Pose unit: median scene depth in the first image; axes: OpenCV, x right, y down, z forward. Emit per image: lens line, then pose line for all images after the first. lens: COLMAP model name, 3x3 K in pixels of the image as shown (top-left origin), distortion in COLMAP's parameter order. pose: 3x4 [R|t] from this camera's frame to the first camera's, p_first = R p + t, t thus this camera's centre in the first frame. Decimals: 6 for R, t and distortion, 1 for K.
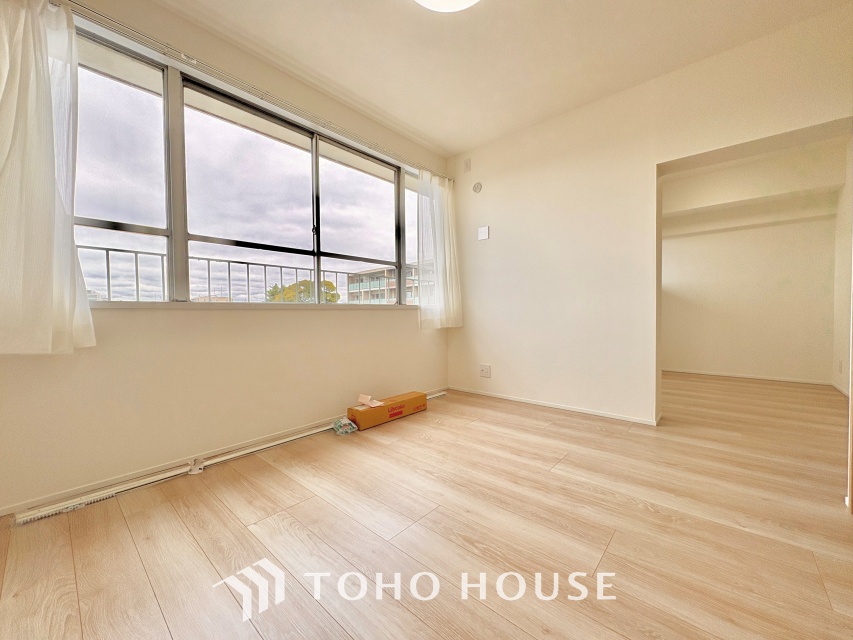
lens RADIAL K [[338.1, 0, 426.6], [0, 338.1, 321.0], [0, 0, 1]] dist [-0.000894, -0.000145]
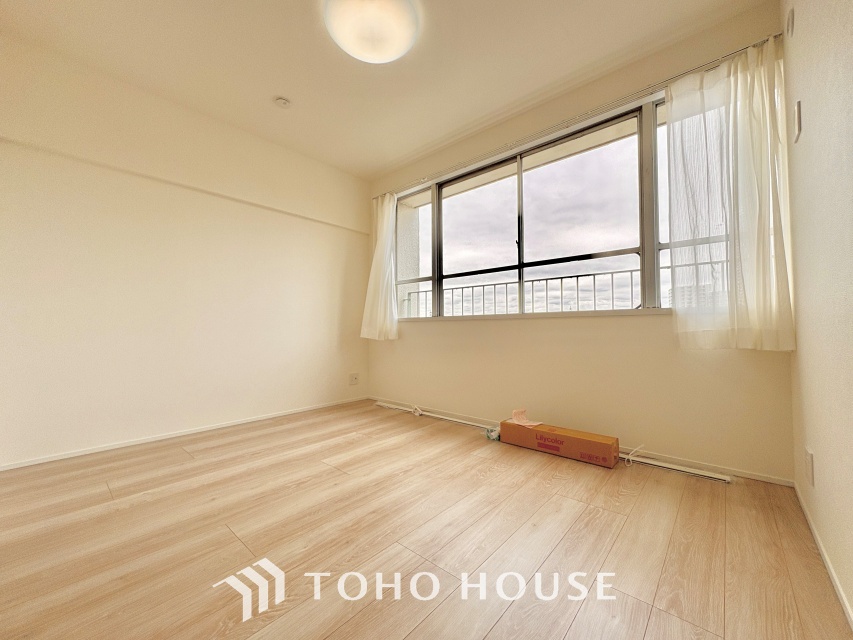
lens RADIAL K [[338.1, 0, 426.6], [0, 338.1, 321.0], [0, 0, 1]] dist [-0.000894, -0.000145]
pose [[0.000515, -0.013216, -0.999913, 0.882151], [-0.018338, 0.999744, -0.013223, -0.010184], [0.999832, 0.018344, 0.000272, 0.861210]]
